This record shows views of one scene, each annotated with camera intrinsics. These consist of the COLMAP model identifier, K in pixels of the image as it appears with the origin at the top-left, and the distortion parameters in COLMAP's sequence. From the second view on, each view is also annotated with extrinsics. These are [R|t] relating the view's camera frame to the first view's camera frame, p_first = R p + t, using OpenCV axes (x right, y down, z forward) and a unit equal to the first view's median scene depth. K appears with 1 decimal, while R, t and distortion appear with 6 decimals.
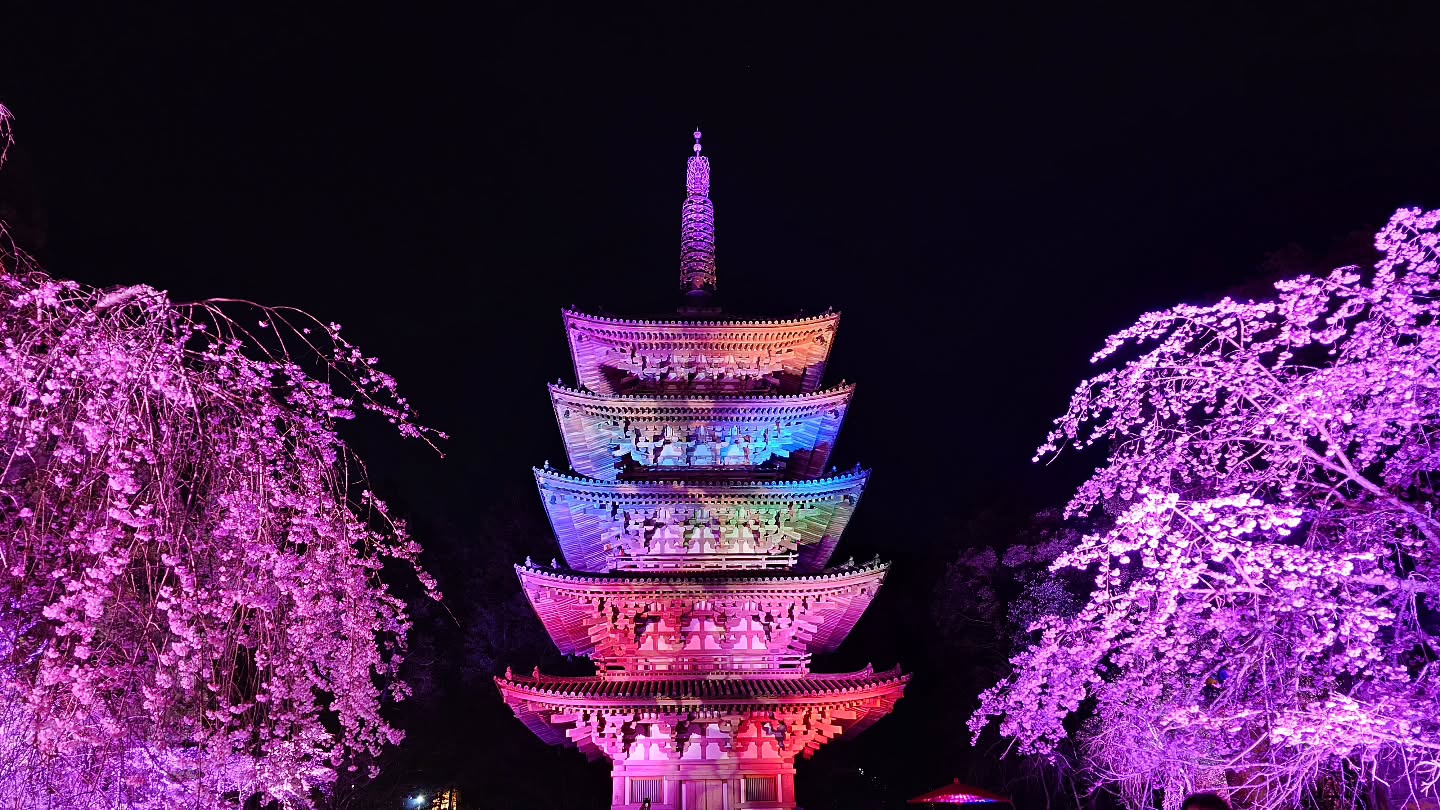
lens RADIAL K [[988.7, 0, 720.0], [0, 988.7, 405.0], [0, 0, 1]] dist [0.003301, 0.001816]
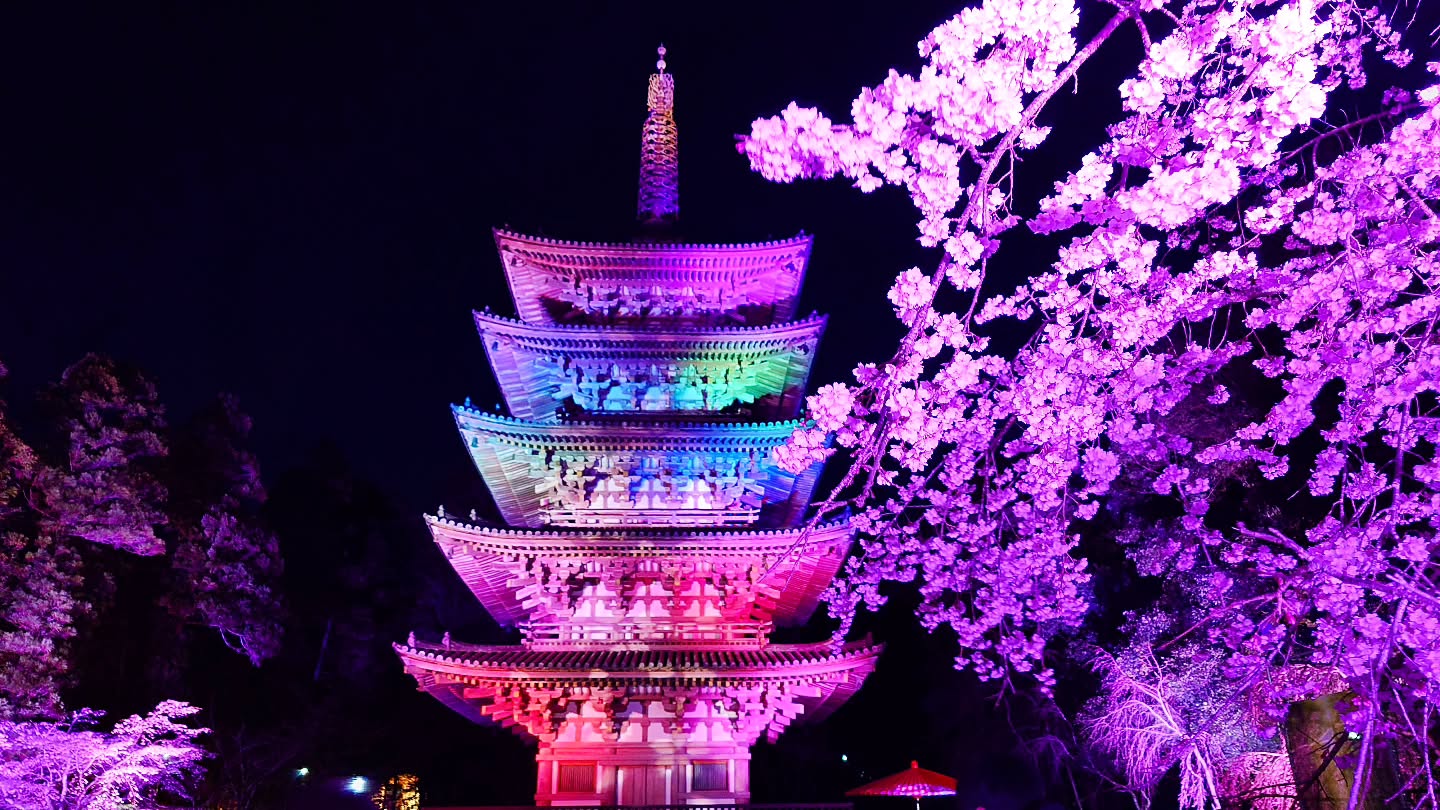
lens RADIAL K [[1001.8, 0, 716.2], [0, 1001.8, 409.1], [0, 0, 1]] dist [0.003752, -0.001480]
pose [[0.999967, 0.008108, -0.000477, 0.041234], [-0.008098, 0.999806, 0.017930, 0.047981], [0.000622, -0.017925, 0.999839, 0.121281]]
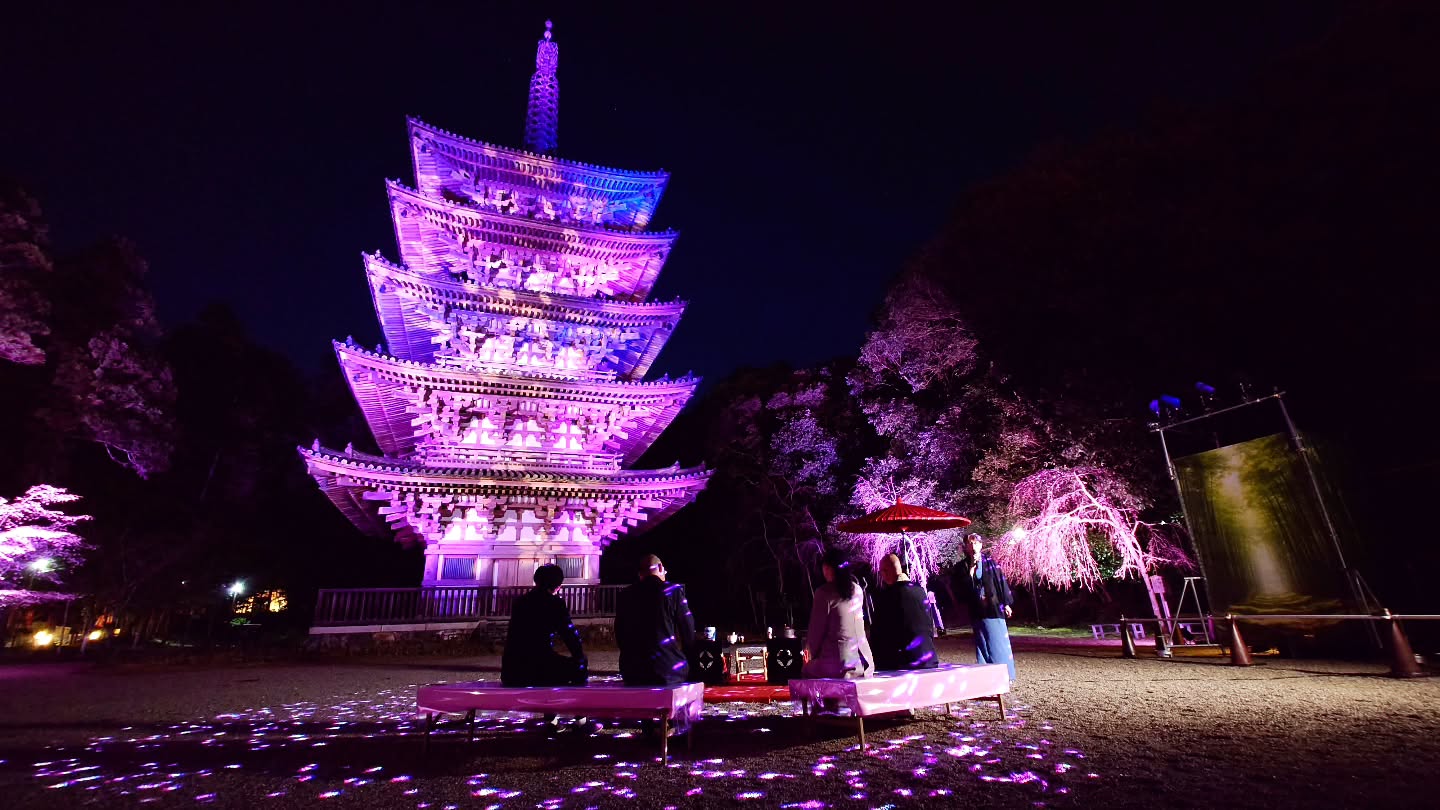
lens RADIAL K [[651.6, 0, 720.0], [0, 651.6, 405.0], [0, 0, 1]] dist [0.014835, -0.005610]
pose [[0.953562, 0.082930, 0.289554, -0.023210], [-0.107235, 0.991831, 0.069080, 0.126696], [-0.281459, -0.096922, 0.954666, 0.246268]]
